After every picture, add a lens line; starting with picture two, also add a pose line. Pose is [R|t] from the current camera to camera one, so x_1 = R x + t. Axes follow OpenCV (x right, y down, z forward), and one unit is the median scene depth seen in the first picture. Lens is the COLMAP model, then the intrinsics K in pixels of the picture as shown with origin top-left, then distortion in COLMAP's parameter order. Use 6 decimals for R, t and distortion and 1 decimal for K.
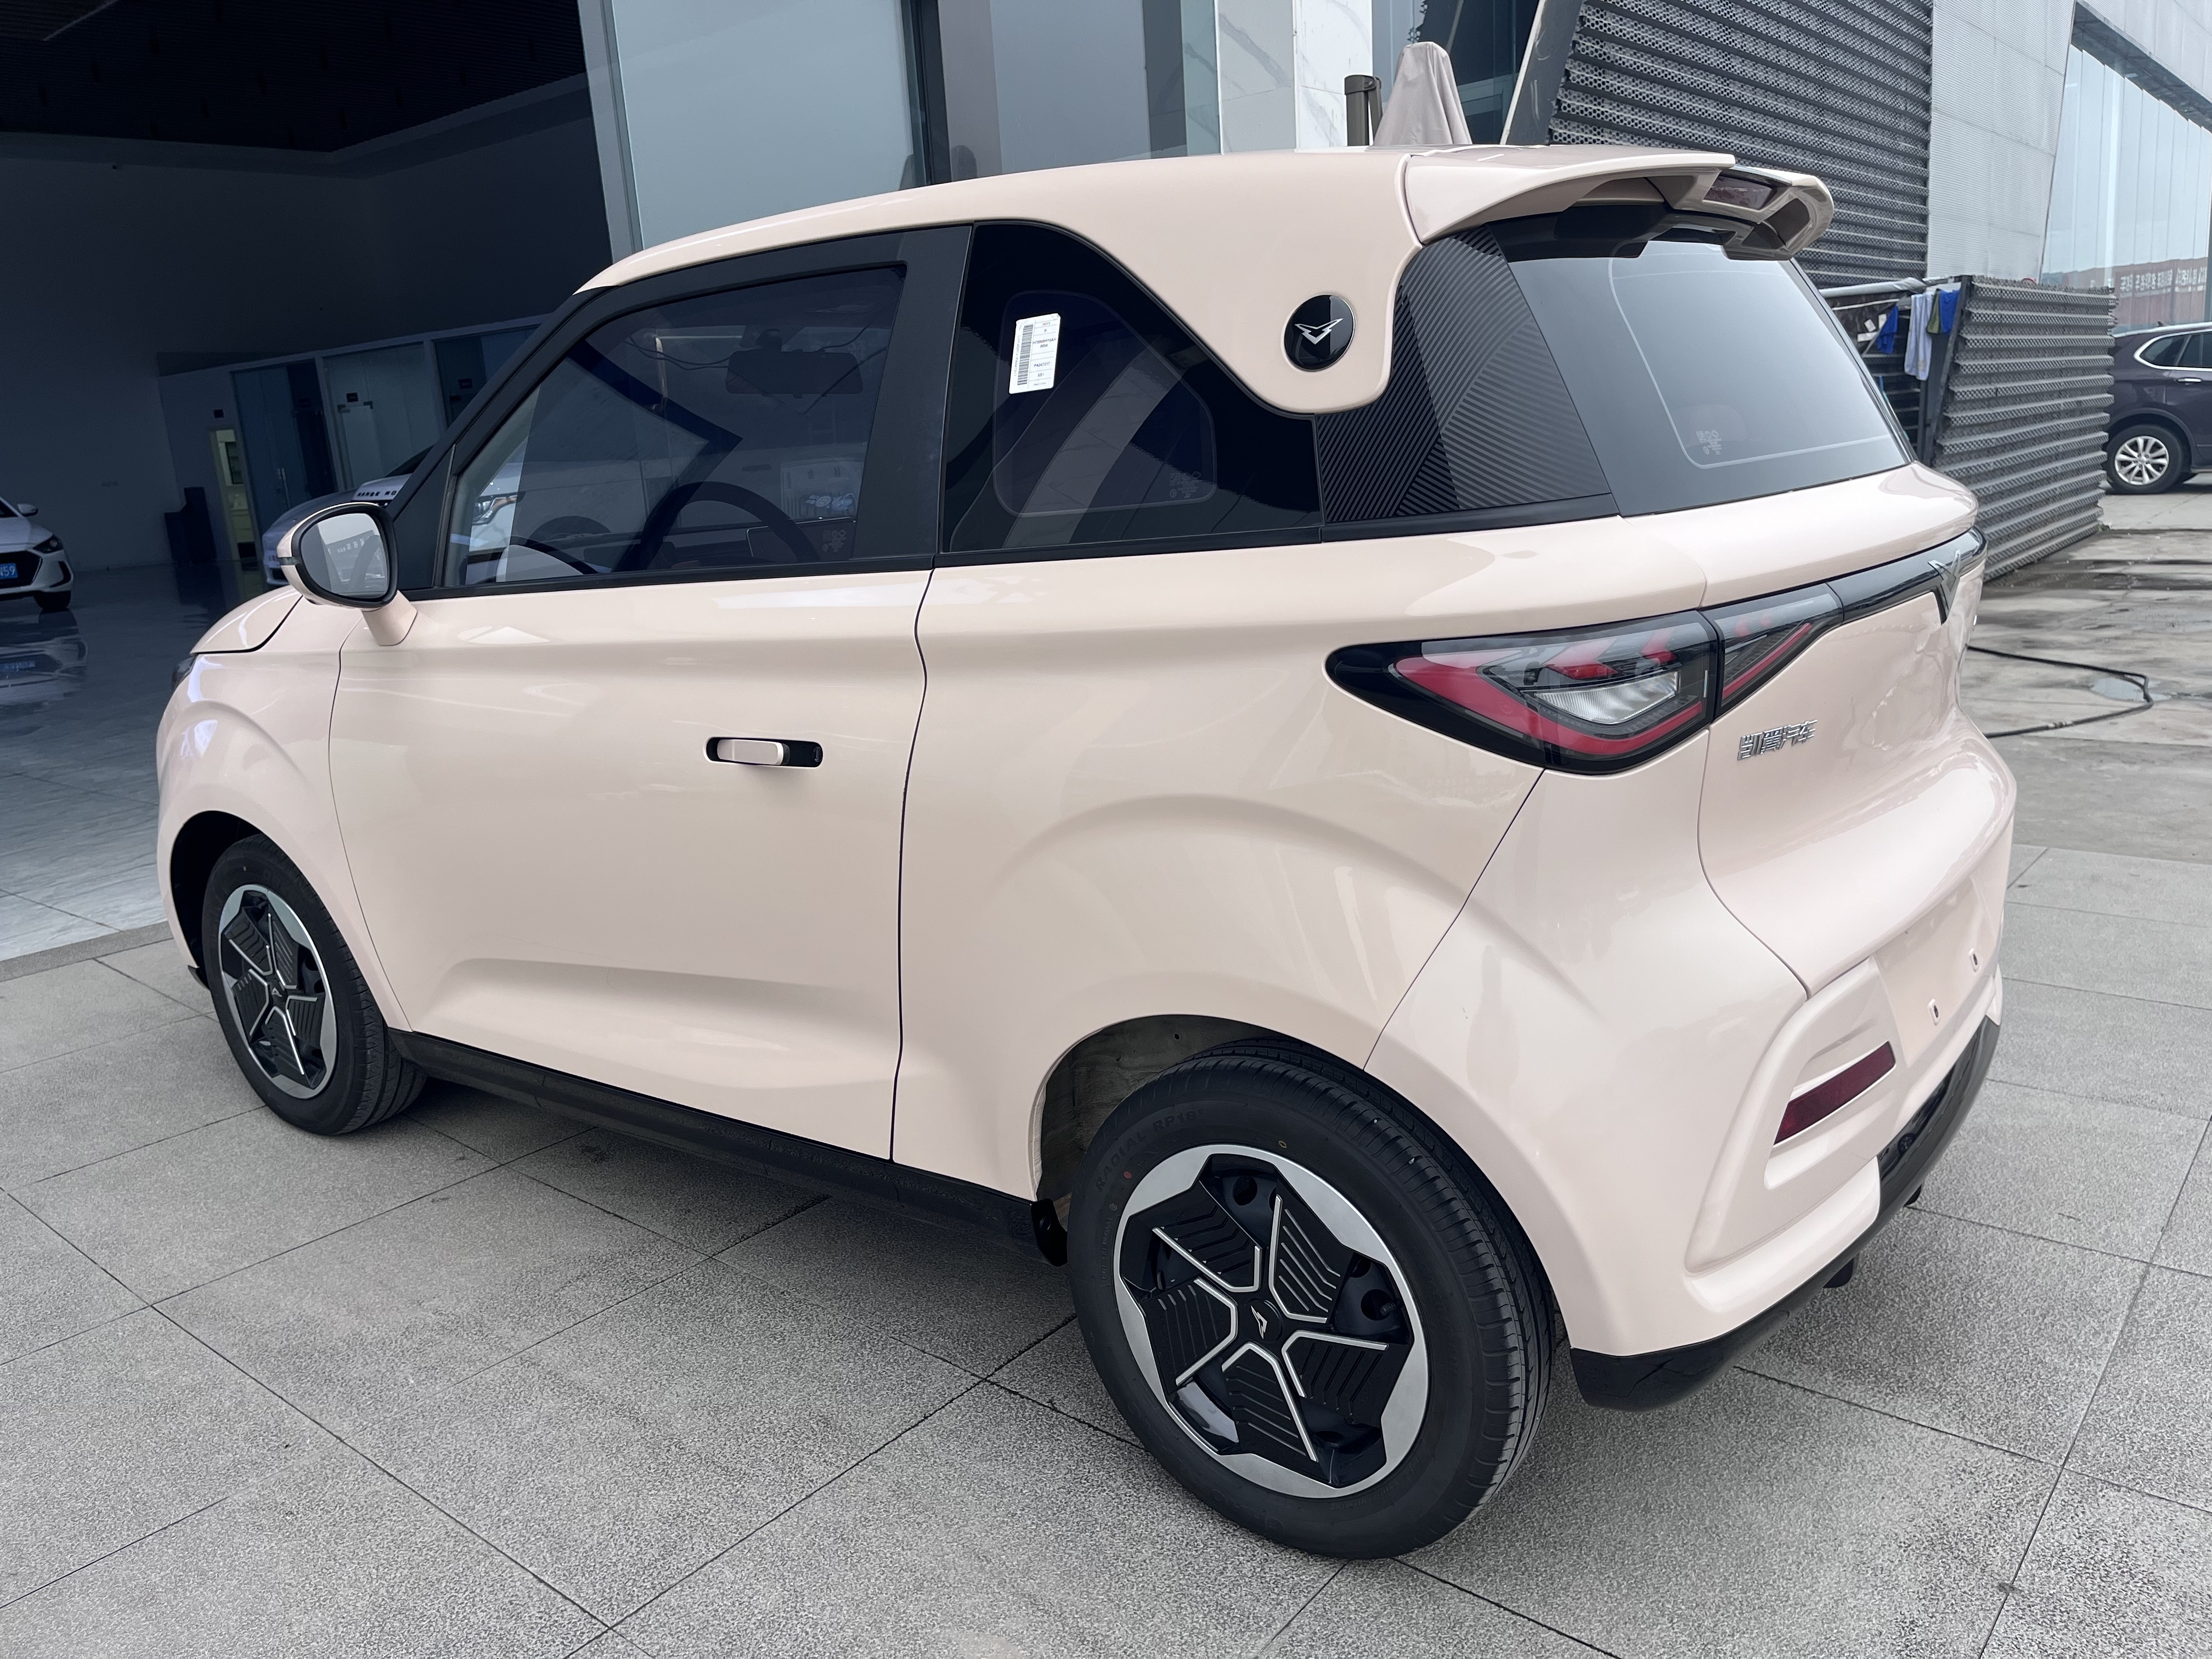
lens RADIAL K [[1680.0, 0, 1106.0], [0, 1680.0, 829.5], [0, 0, 1]] dist [-0.025768, 0.001533]
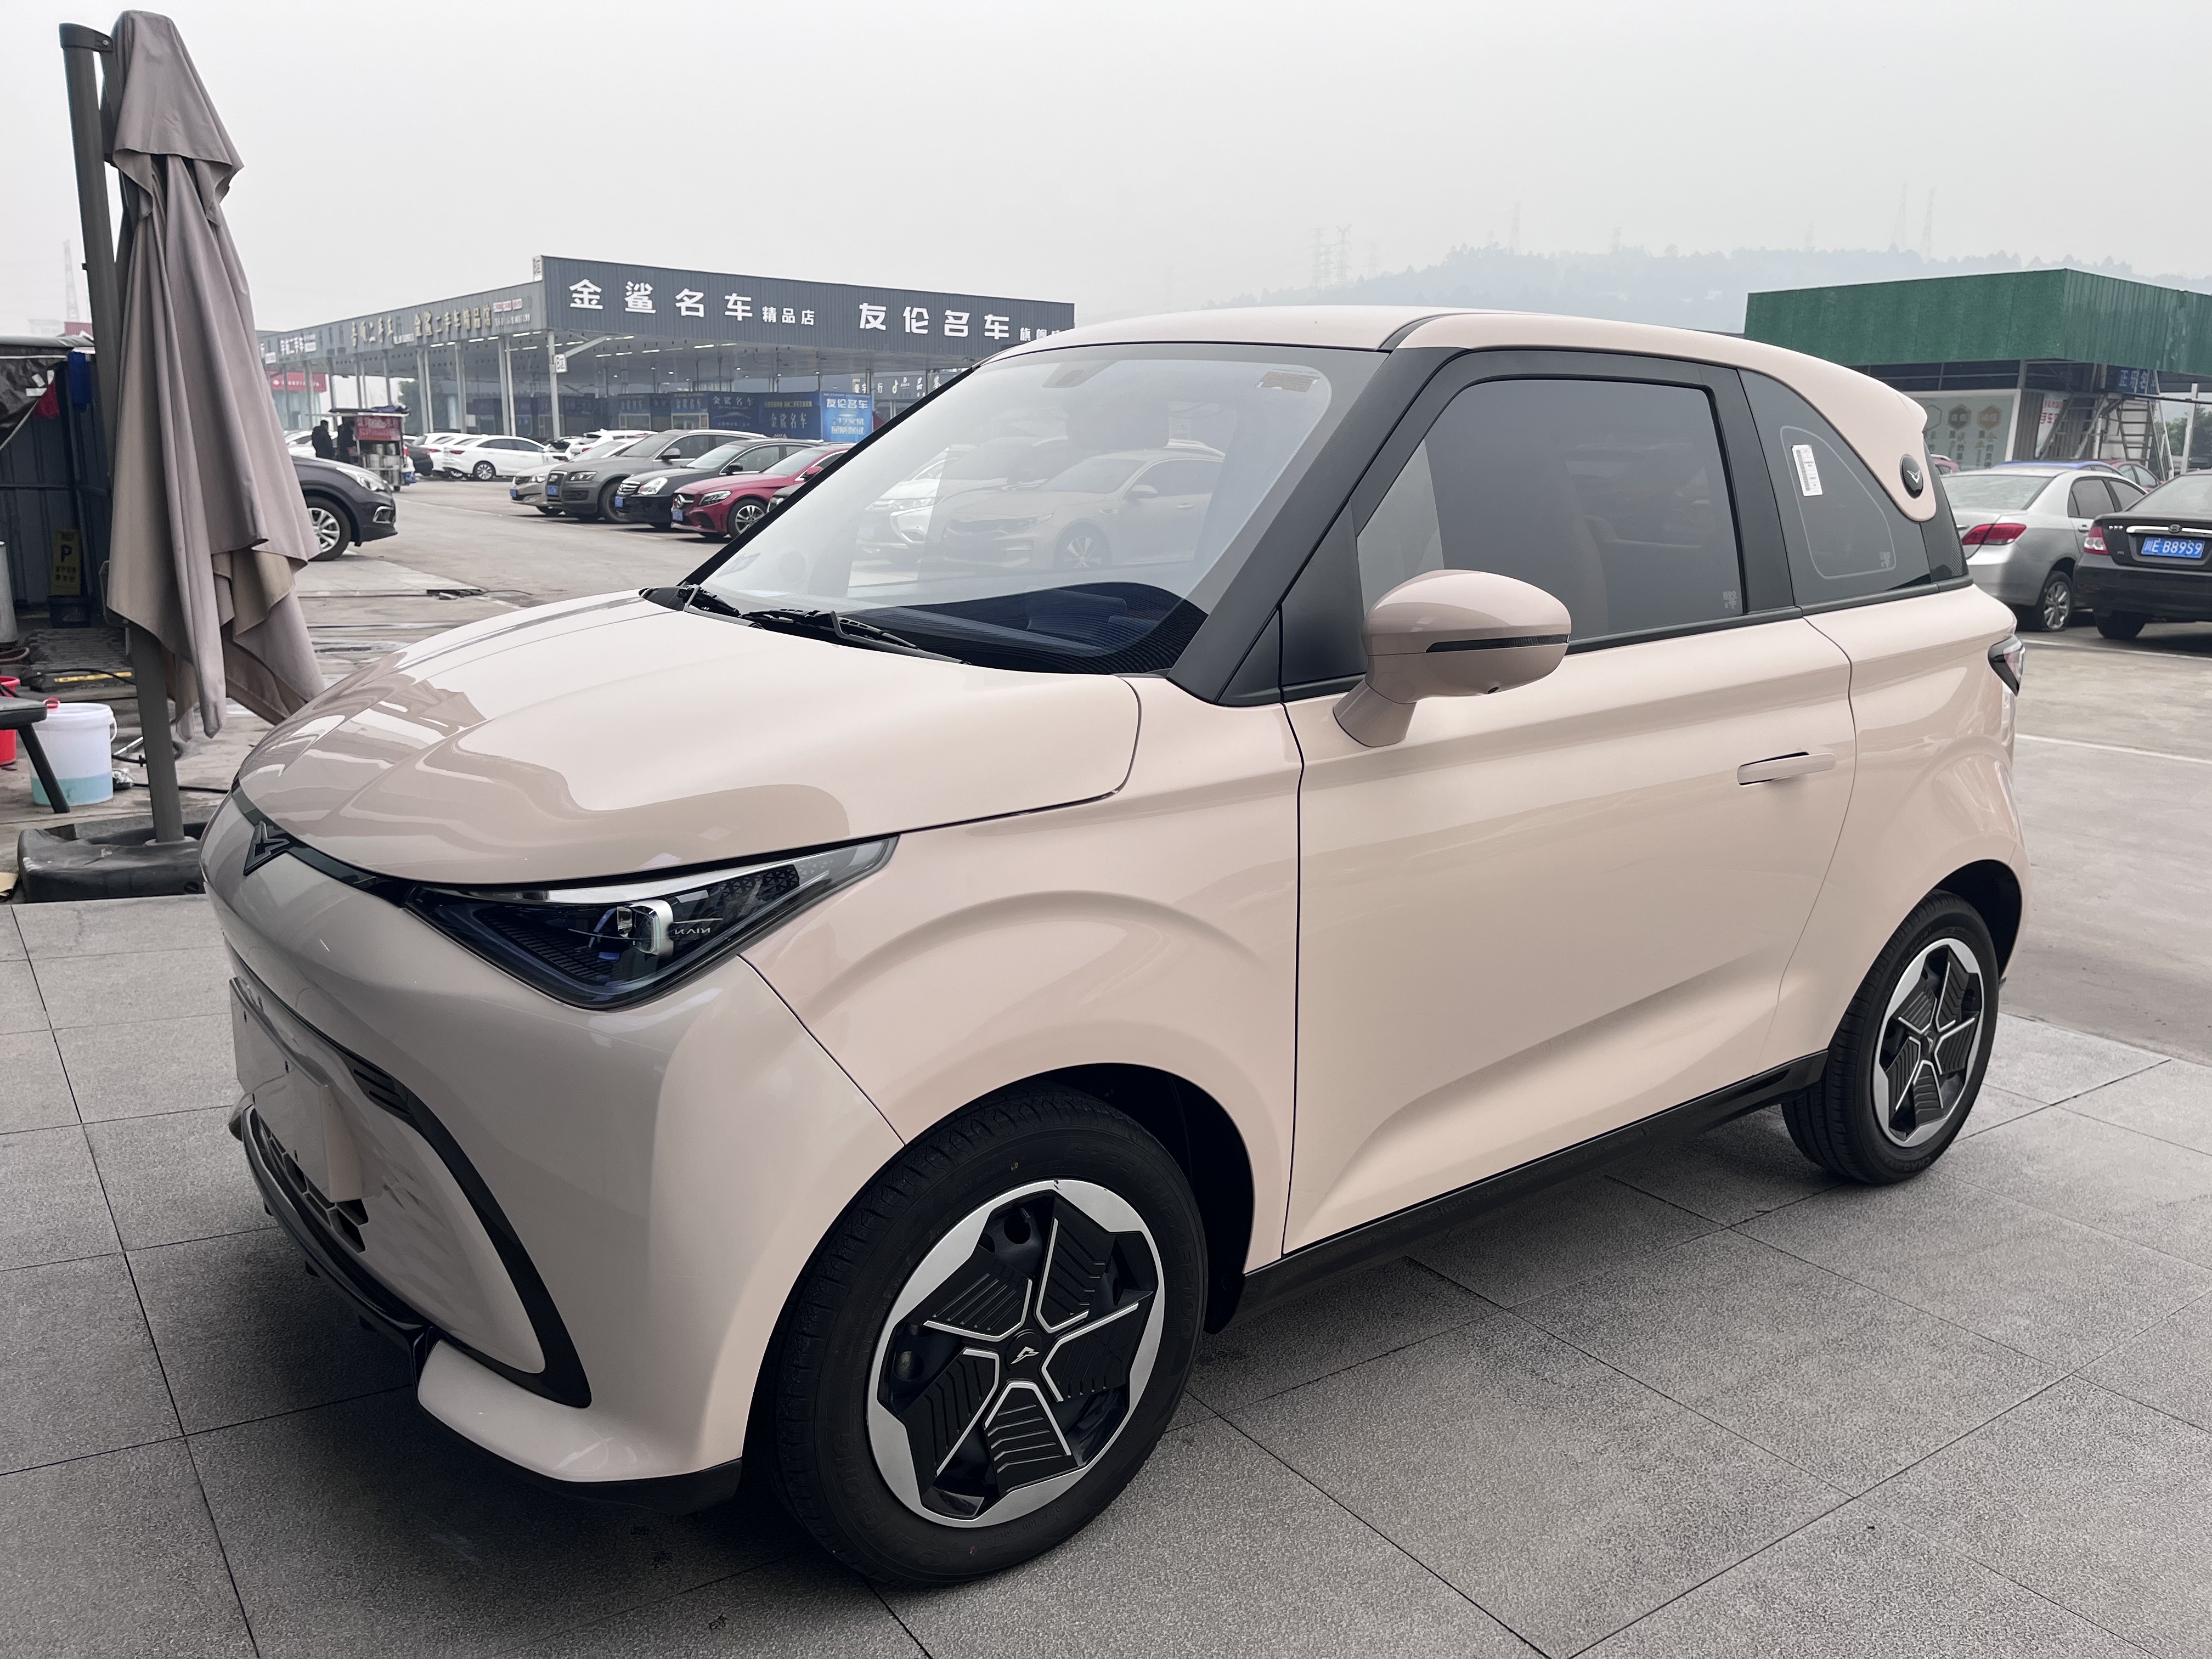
lens RADIAL K [[1642.8, 0, 1132.3], [0, 1642.8, 830.3], [0, 0, 1]] dist [-0.034461, -0.003304]
pose [[0.283993, -0.148980, 0.947182, -0.806165], [0.180525, 0.978496, 0.099779, -0.113536], [-0.941679, 0.142654, 0.304780, 0.586753]]
